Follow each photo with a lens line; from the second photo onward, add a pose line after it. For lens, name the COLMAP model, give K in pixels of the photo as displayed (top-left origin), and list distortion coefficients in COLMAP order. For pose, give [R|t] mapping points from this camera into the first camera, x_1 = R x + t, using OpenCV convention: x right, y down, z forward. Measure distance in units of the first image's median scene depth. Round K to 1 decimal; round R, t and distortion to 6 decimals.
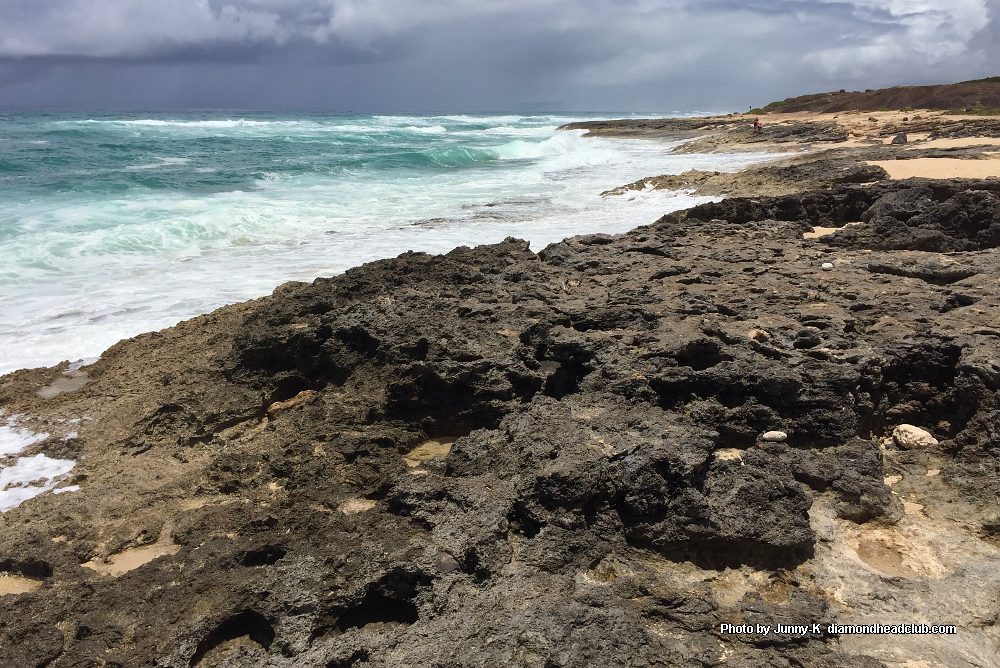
lens RADIAL K [[836.6, 0, 500.0], [0, 836.6, 334.0], [0, 0, 1]] dist [-0.006587, -0.009390]
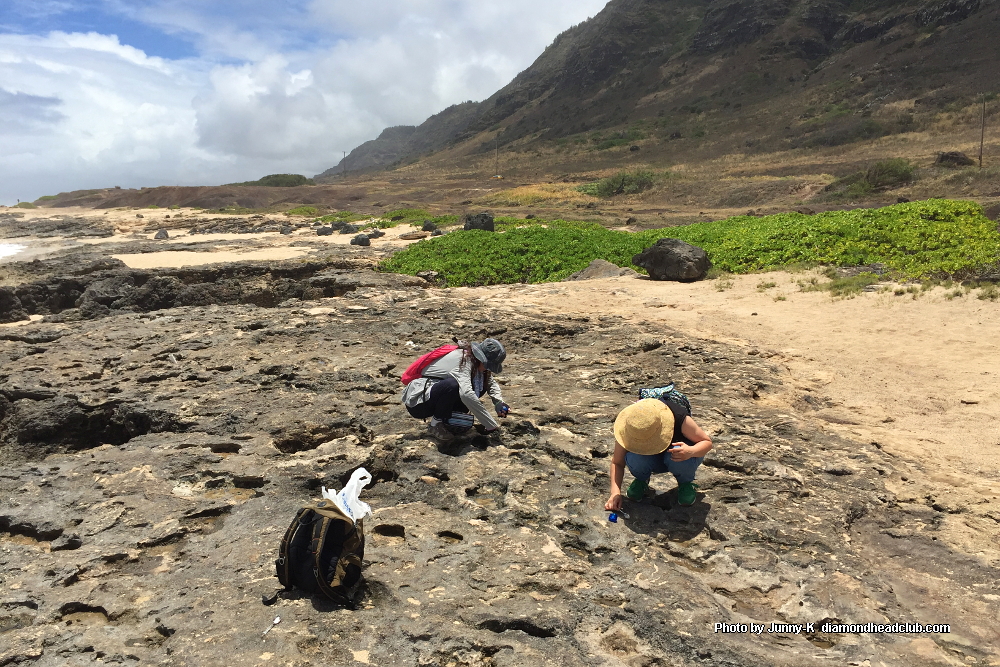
lens RADIAL K [[864.7, 0, 500.0], [0, 864.7, 333.5], [0, 0, 1]] dist [0.032113, -0.011612]
pose [[0.729448, -0.074014, 0.680021, 0.022405], [0.151503, 0.986920, -0.055098, 0.021218], [-0.667048, 0.143217, 0.731120, -0.096490]]
